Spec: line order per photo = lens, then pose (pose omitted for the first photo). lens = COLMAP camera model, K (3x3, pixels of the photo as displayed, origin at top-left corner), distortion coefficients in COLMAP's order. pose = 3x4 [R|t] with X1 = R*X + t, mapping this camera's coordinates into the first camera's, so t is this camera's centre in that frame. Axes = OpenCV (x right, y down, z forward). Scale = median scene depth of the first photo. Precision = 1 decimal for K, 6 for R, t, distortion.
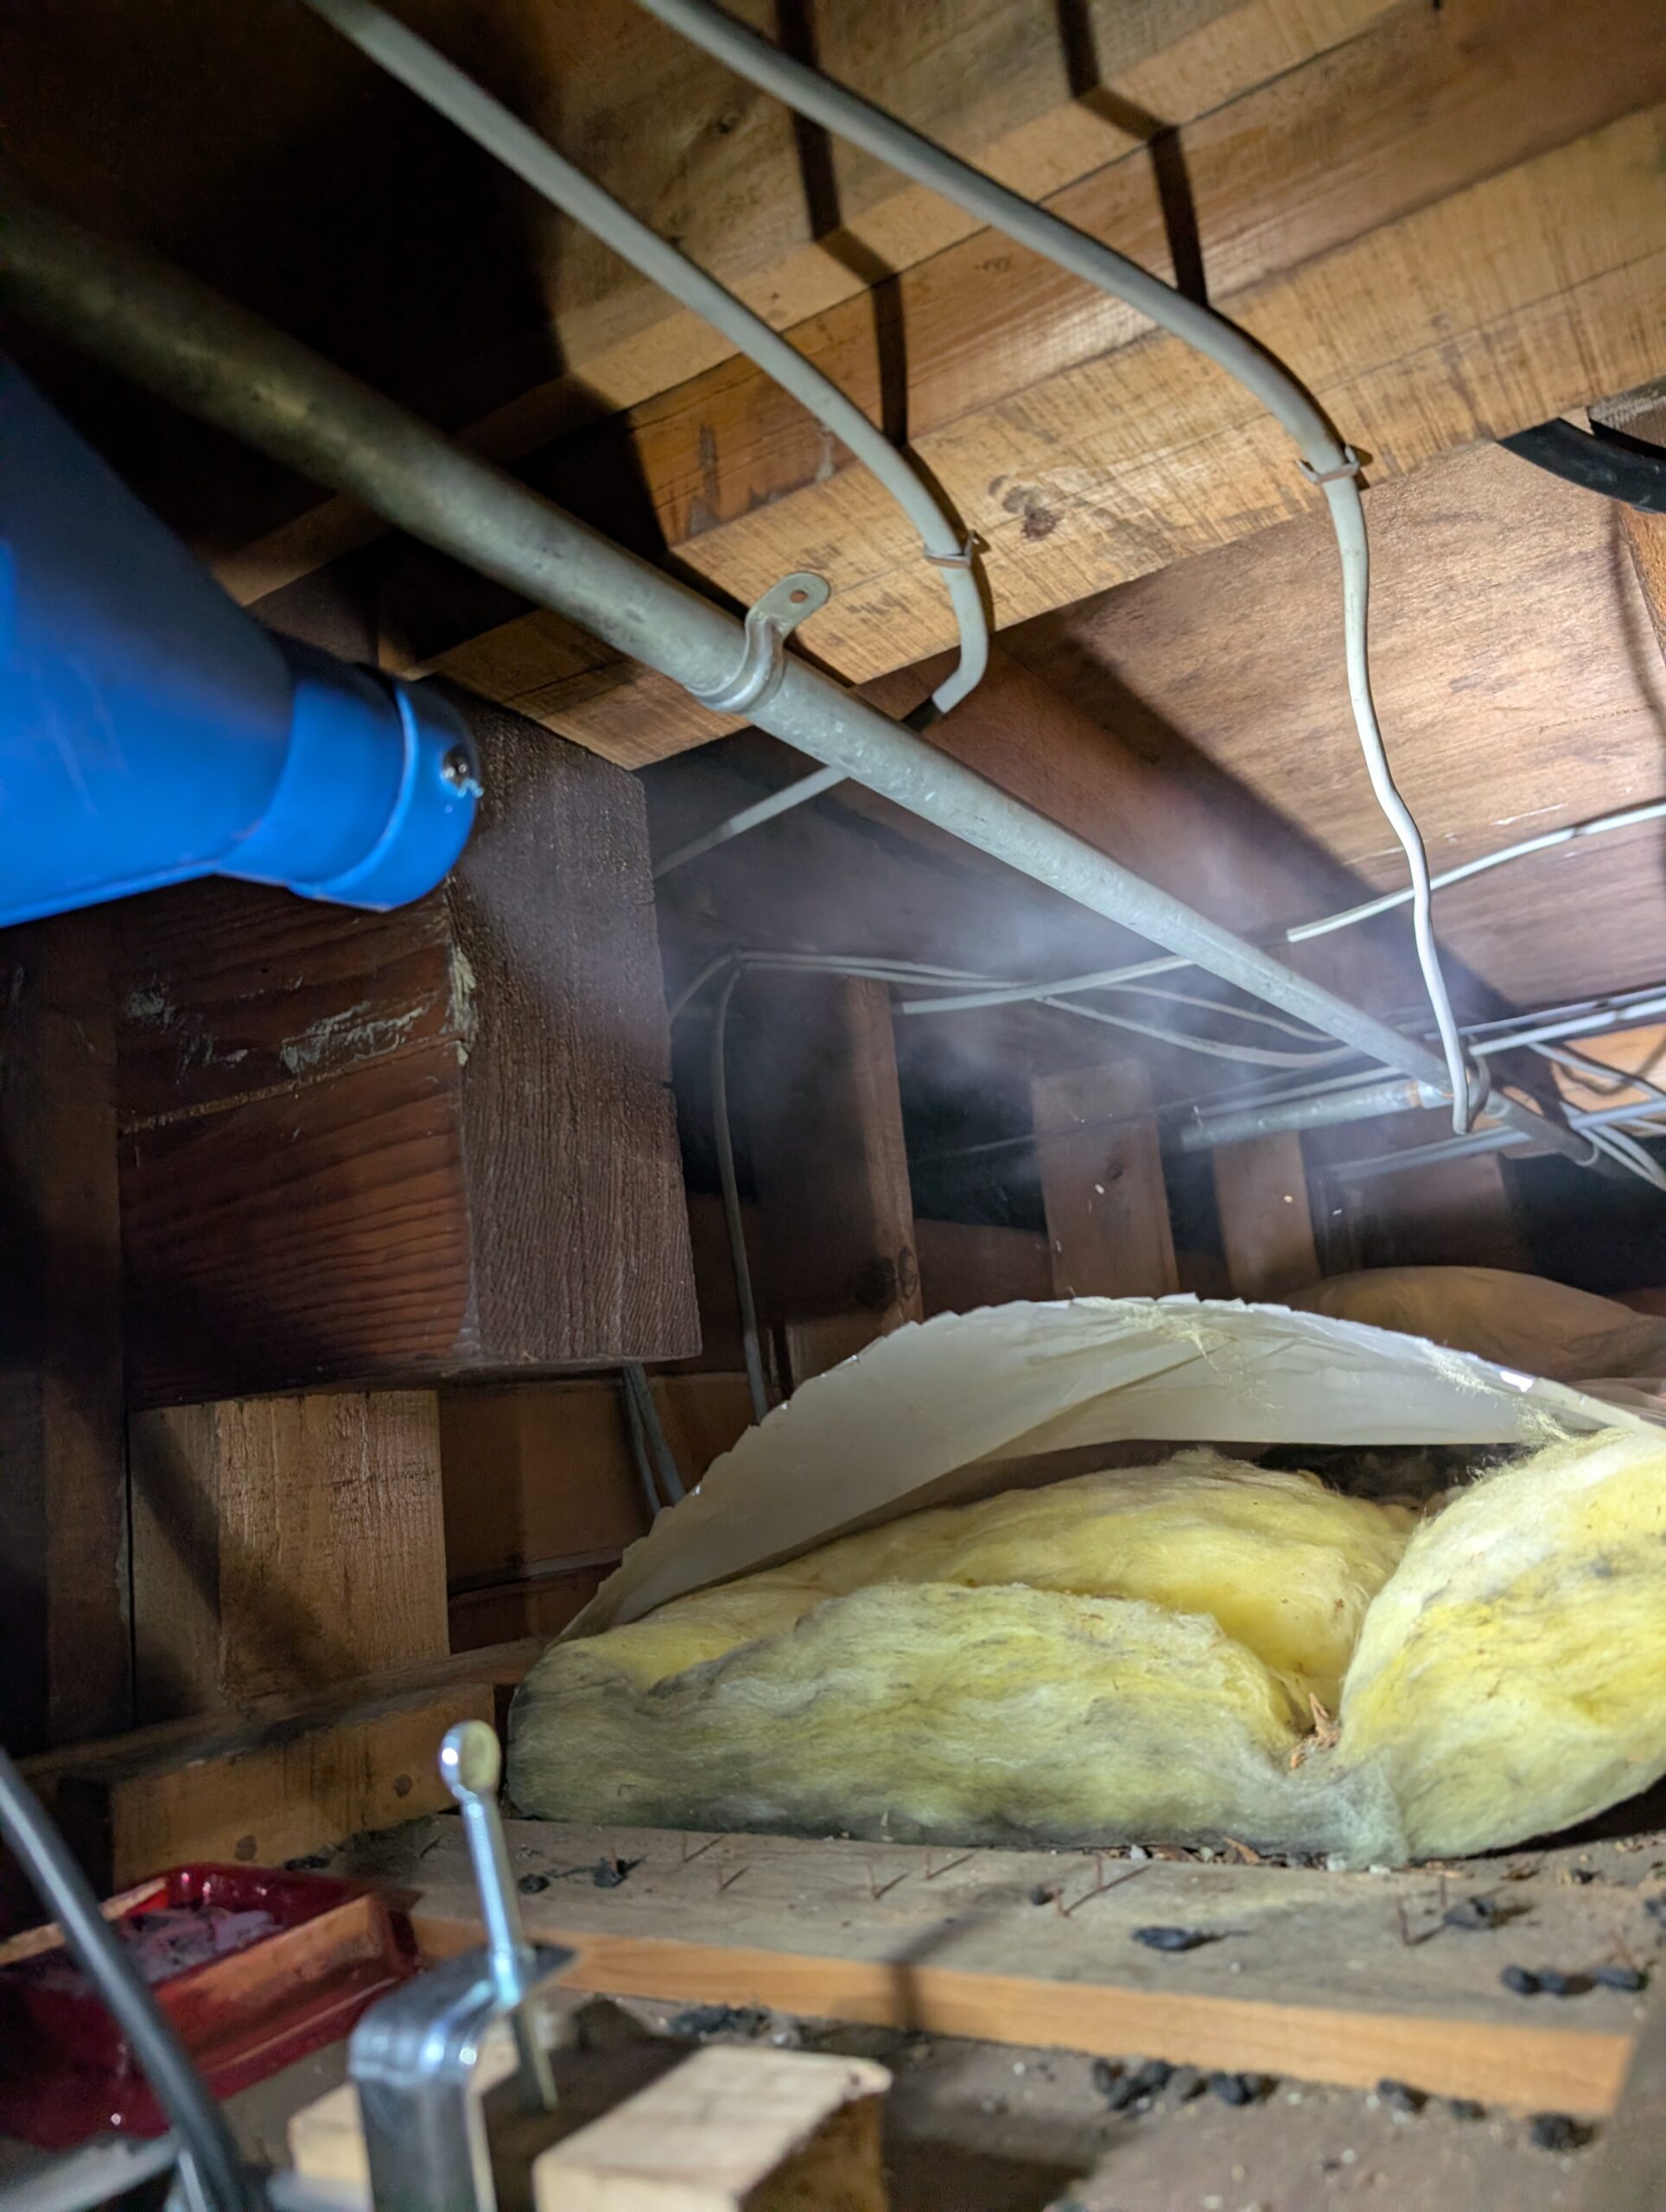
lens RADIAL K [[1640.4, 0, 833.0], [0, 1640.4, 1106.0], [0, 0, 1]] dist [0.056691, -0.082878]
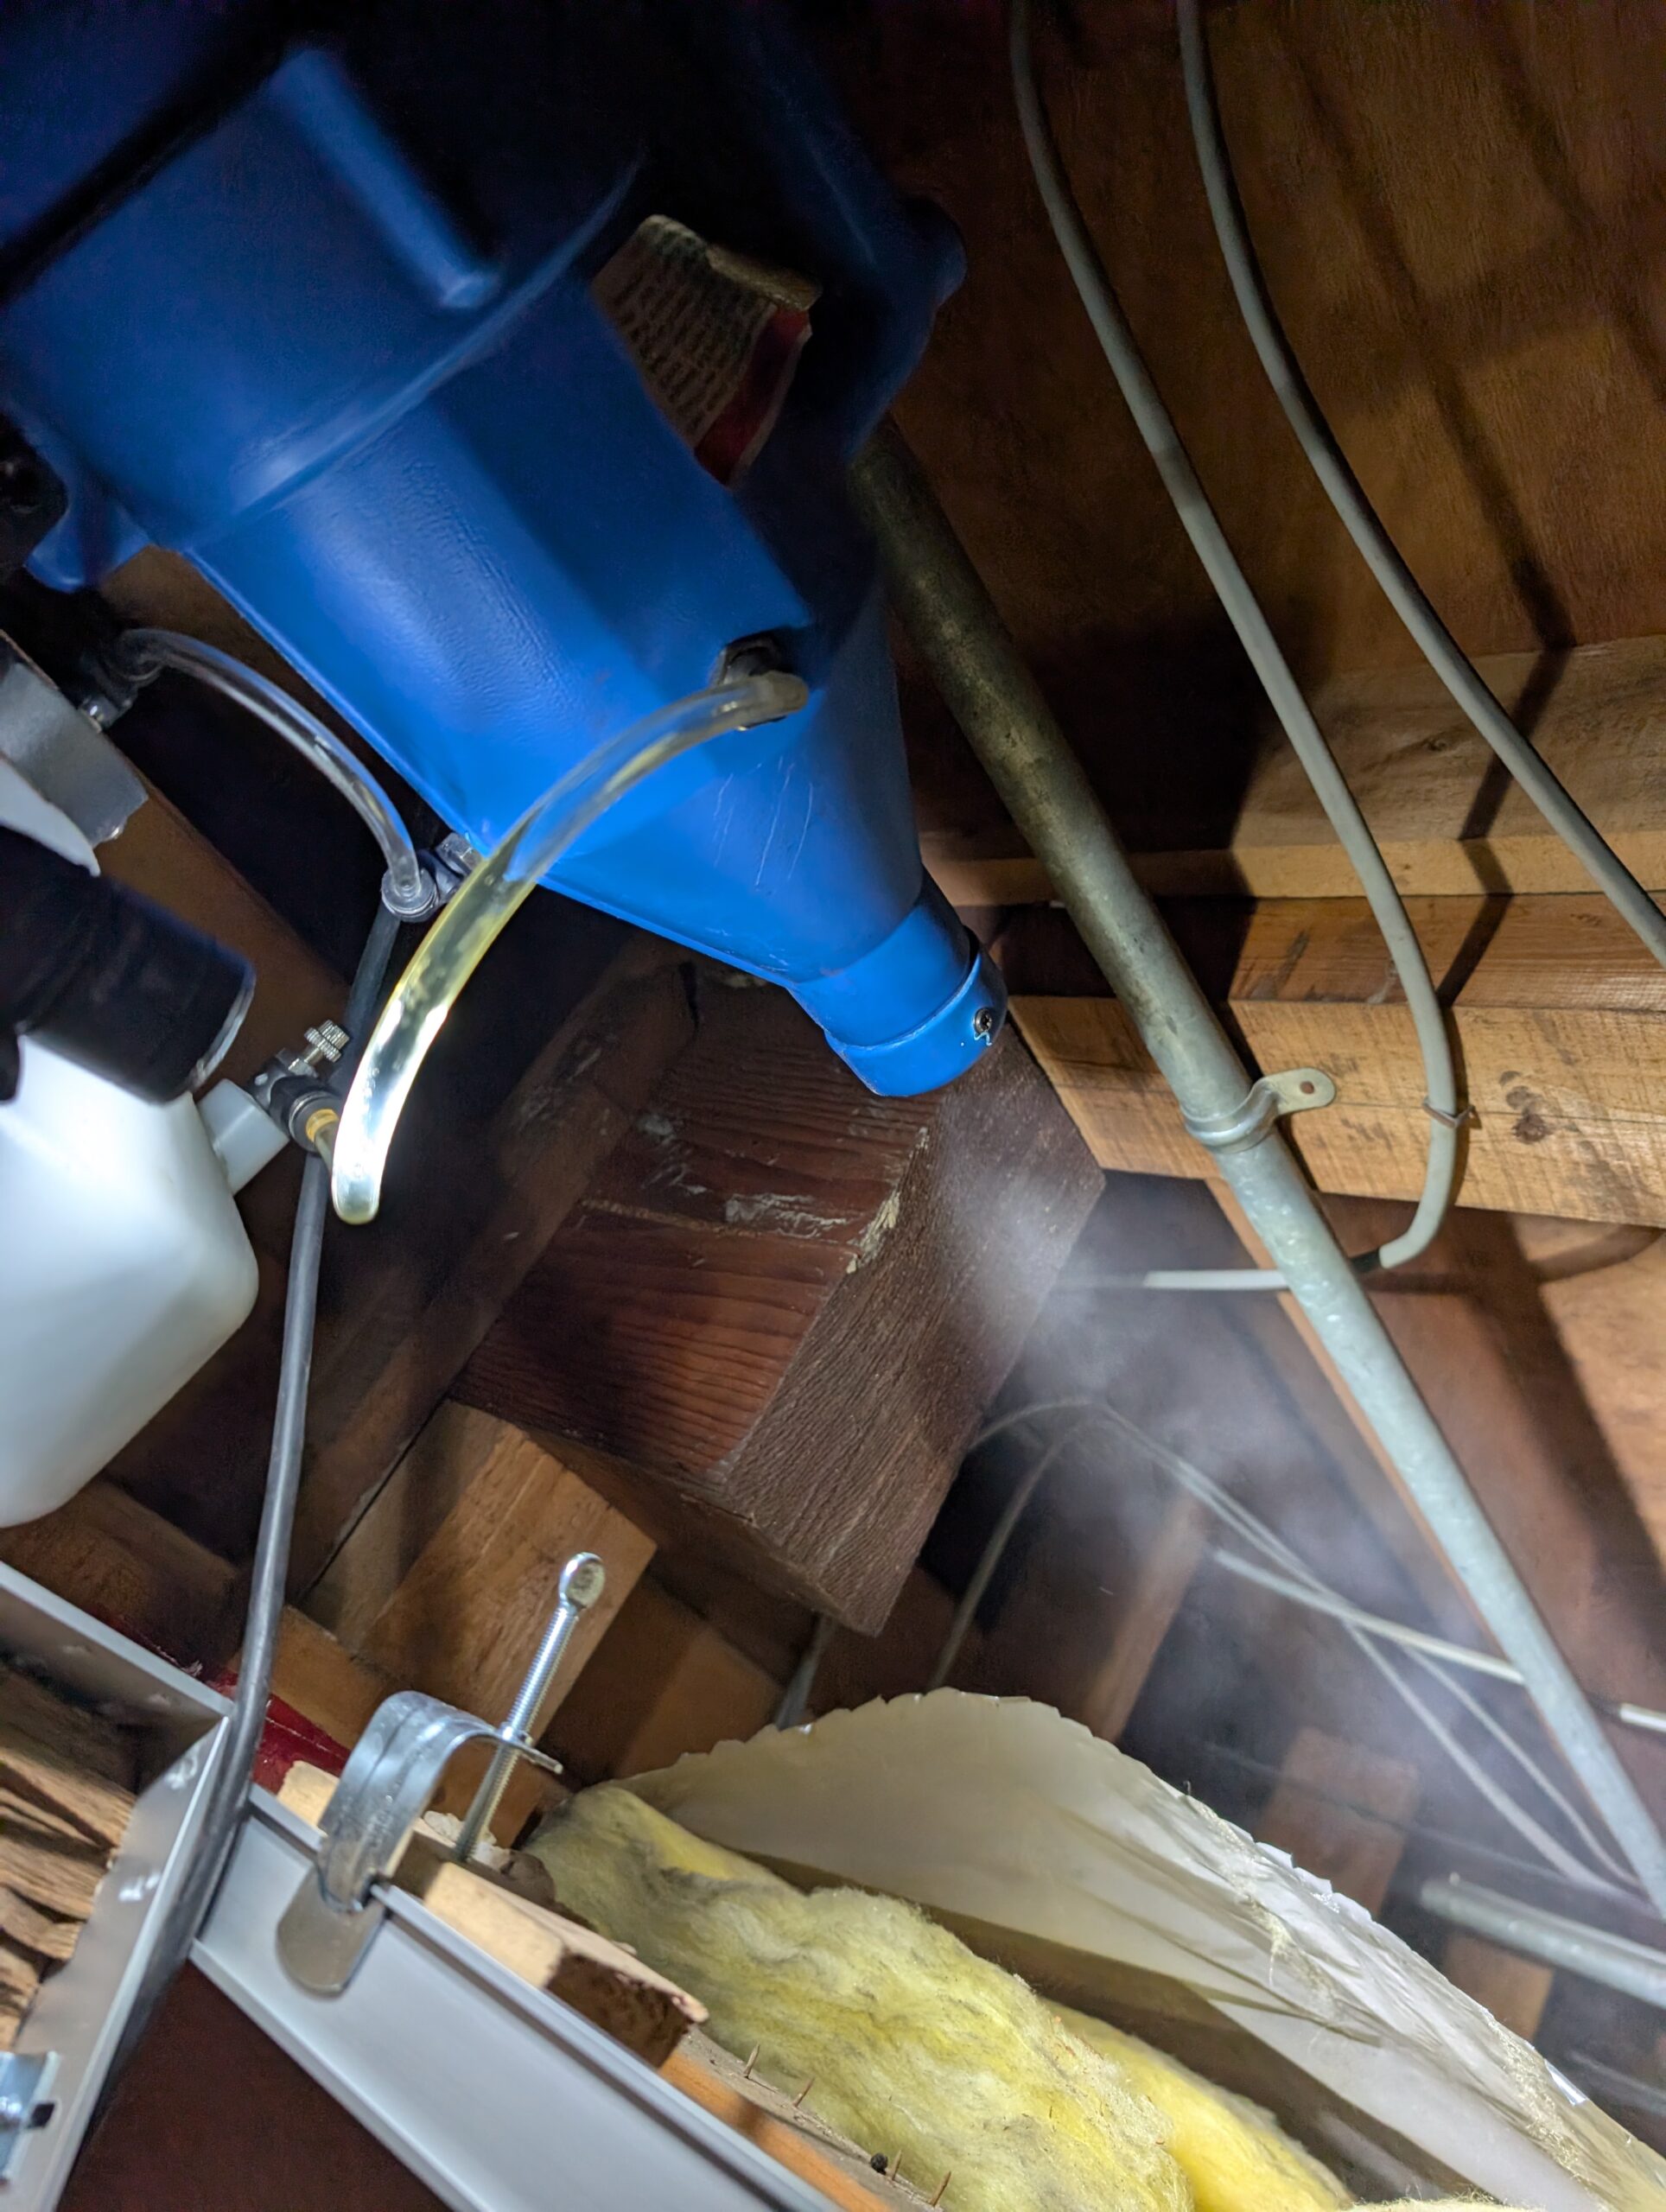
lens RADIAL K [[1705.7, 0, 838.9], [0, 1705.7, 1182.6], [0, 0, 1]] dist [0.121086, -0.256275]
pose [[0.820892, 0.484083, -0.302985, 0.108912], [-0.551878, 0.808866, -0.202894, 0.176248], [0.146857, 0.333765, 0.931147, -0.159662]]
